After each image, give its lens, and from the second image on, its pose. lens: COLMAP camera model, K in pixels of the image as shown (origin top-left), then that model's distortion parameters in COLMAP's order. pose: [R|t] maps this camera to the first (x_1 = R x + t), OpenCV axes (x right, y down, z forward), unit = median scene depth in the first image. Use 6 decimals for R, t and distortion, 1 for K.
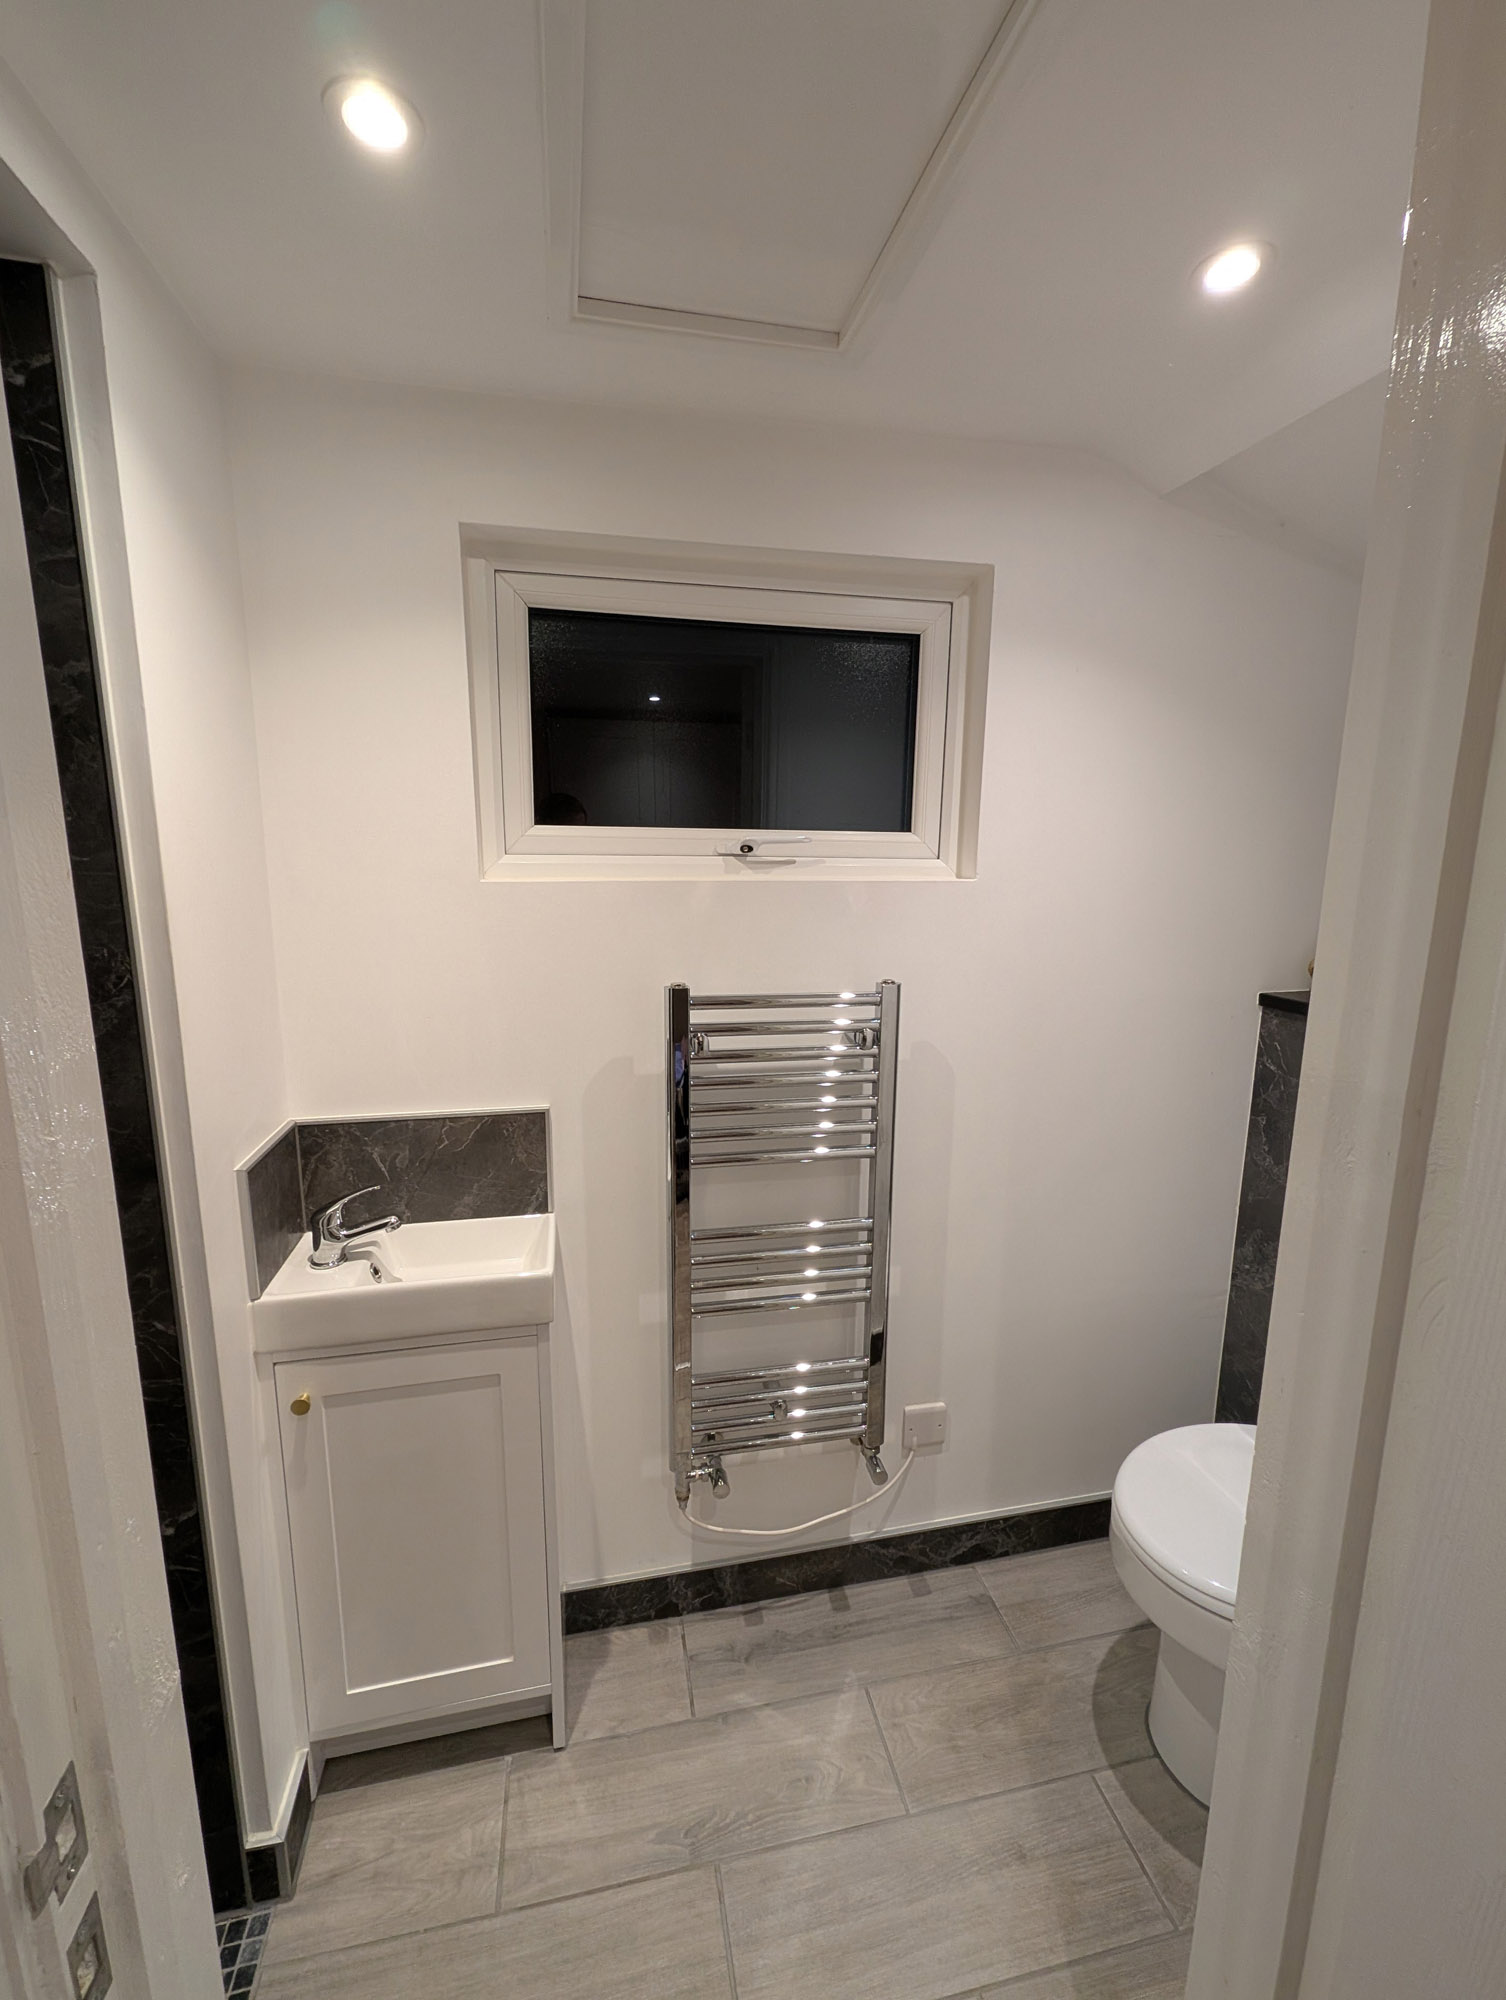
lens RADIAL K [[824.2, 0, 751.2], [0, 824.2, 998.3], [0, 0, 1]] dist [0.005031, -0.002629]
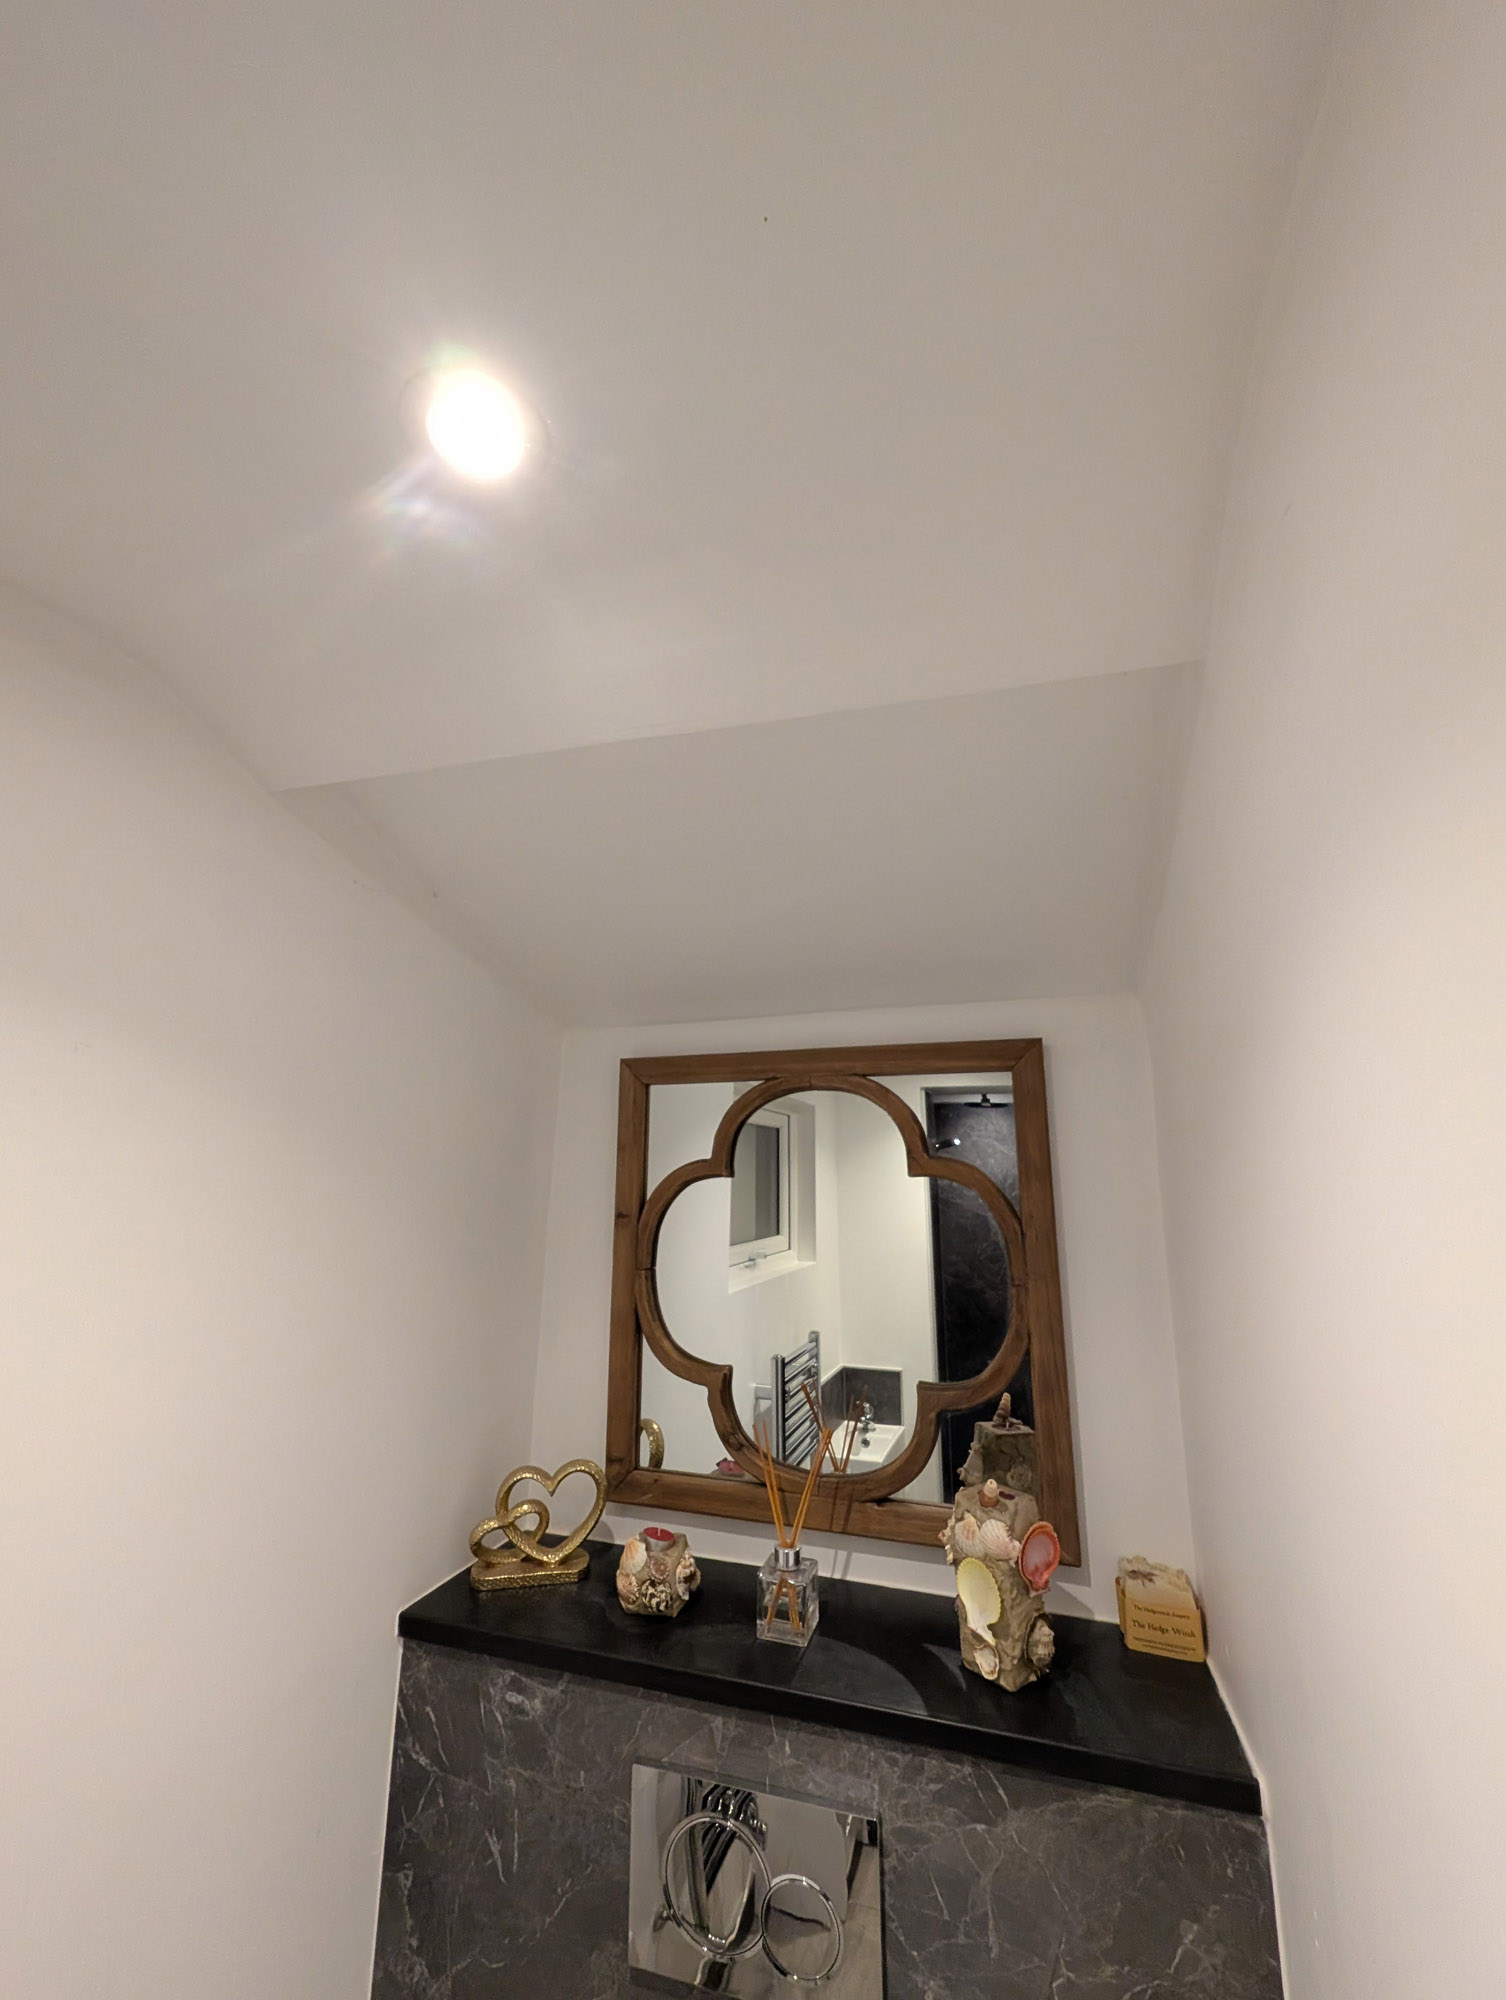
lens RADIAL K [[824.2, 0, 753.1], [0, 824.2, 998.6], [0, 0, 1]] dist [0.005031, -0.002629]
pose [[0.502650, 0.187862, 0.843831, 0.187087], [0.144778, 0.944024, -0.296409, -0.226705], [-0.852280, 0.271159, 0.447316, 0.452934]]
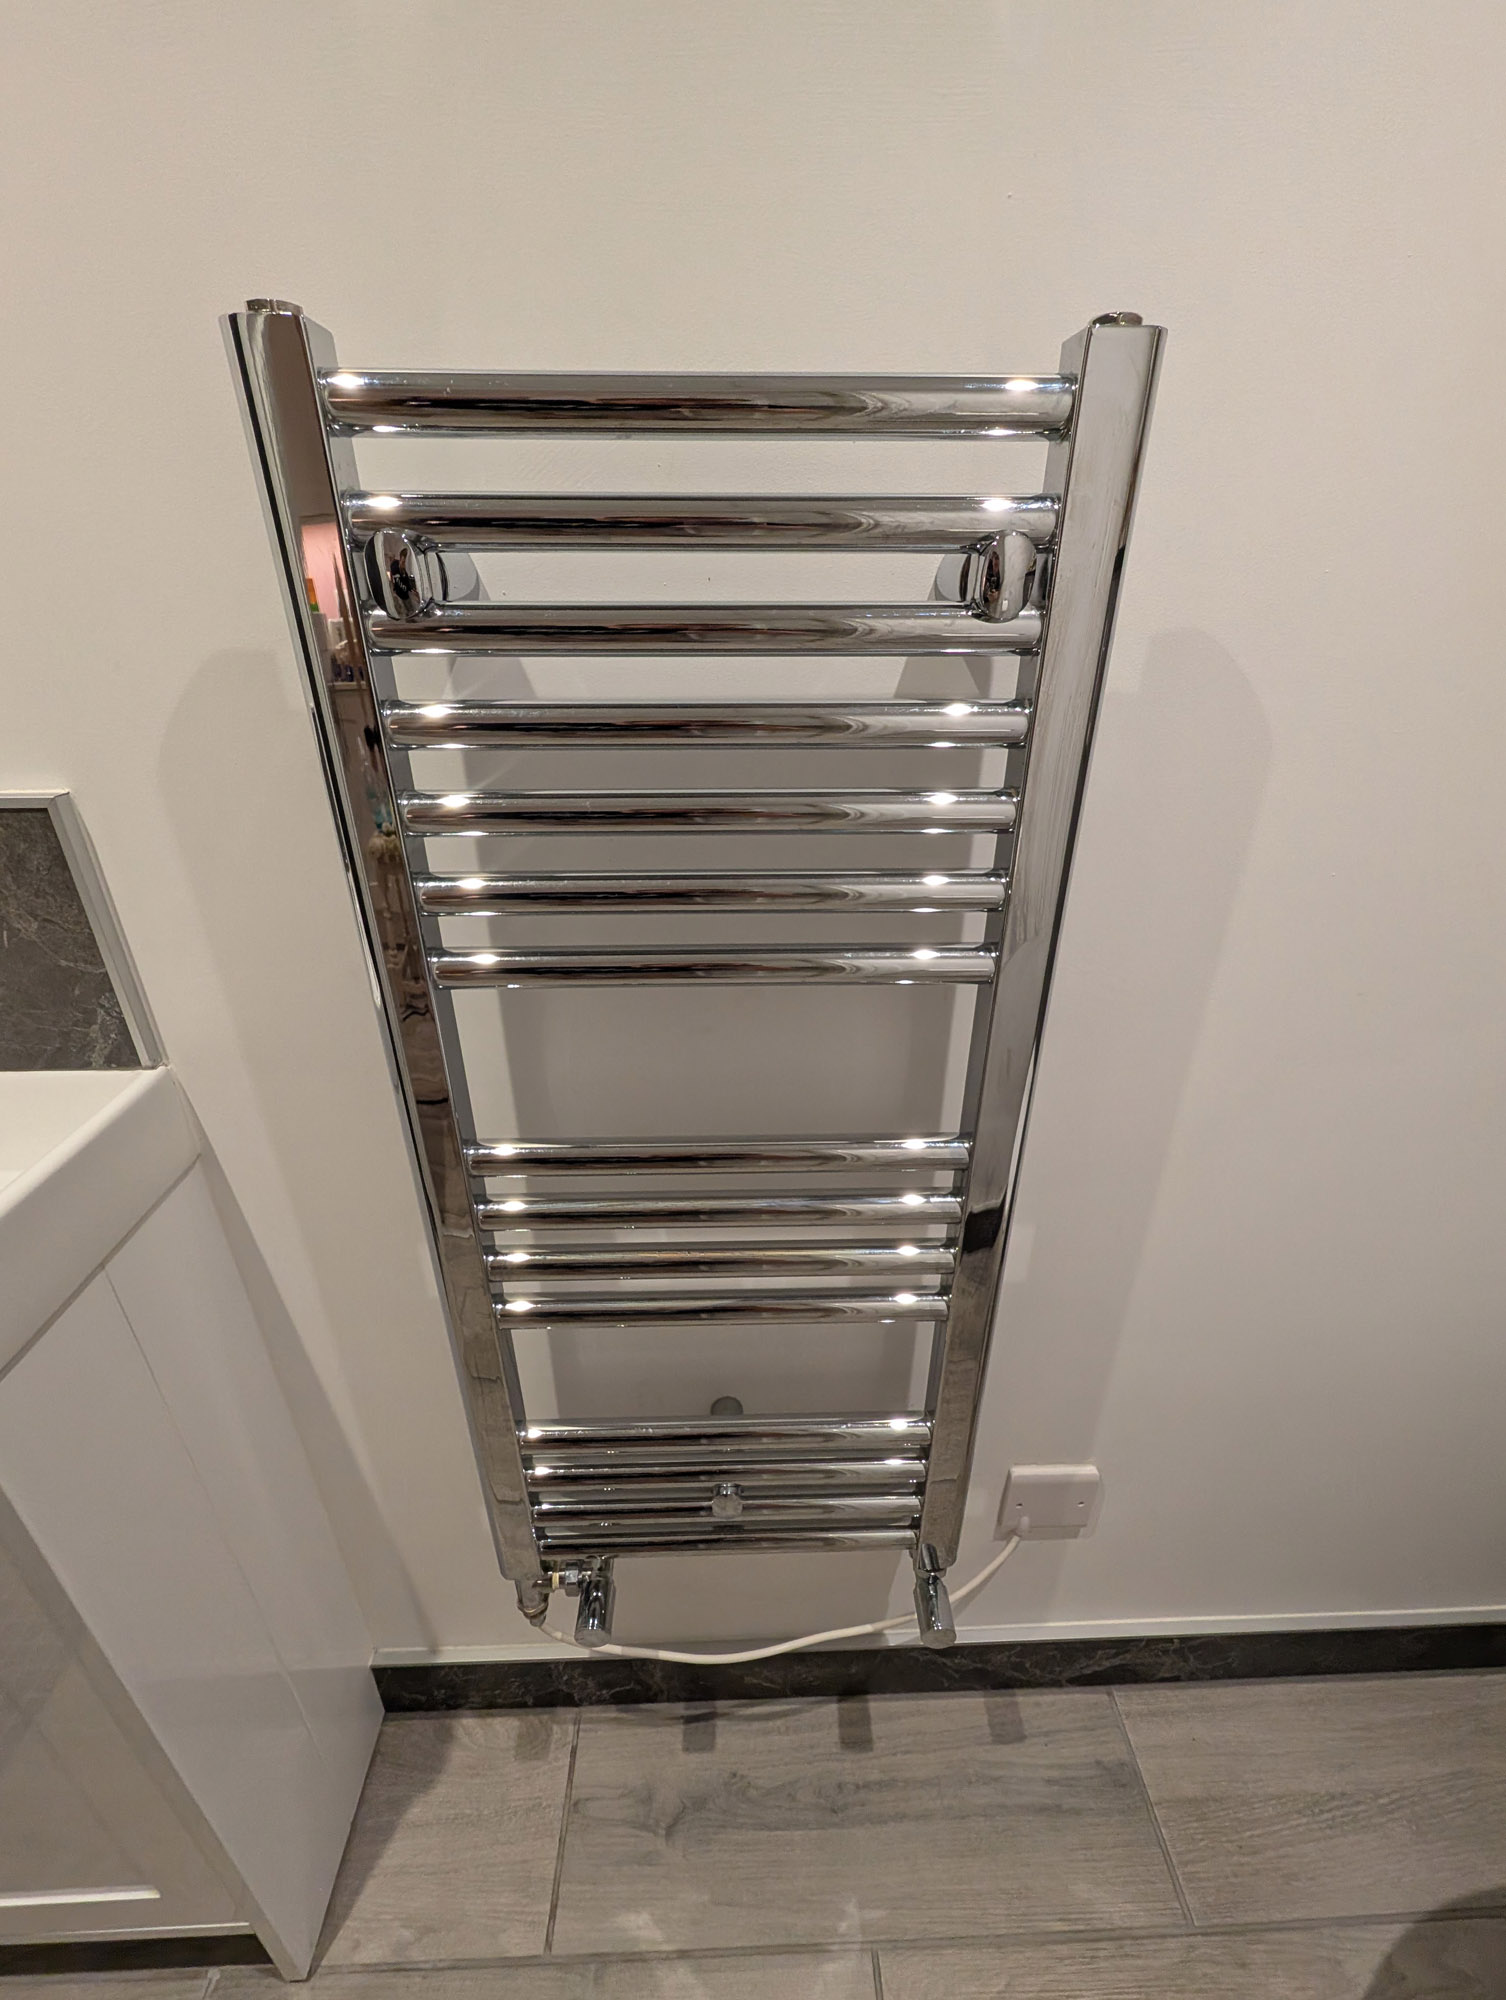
lens RADIAL K [[824.2, 0, 751.1], [0, 824.2, 998.1], [0, 0, 1]] dist [0.005031, -0.002629]
pose [[0.984901, 0.065334, -0.160318, 0.104669], [-0.018346, 0.960228, 0.278613, 0.104350], [0.172144, -0.271465, 0.946928, 0.648011]]
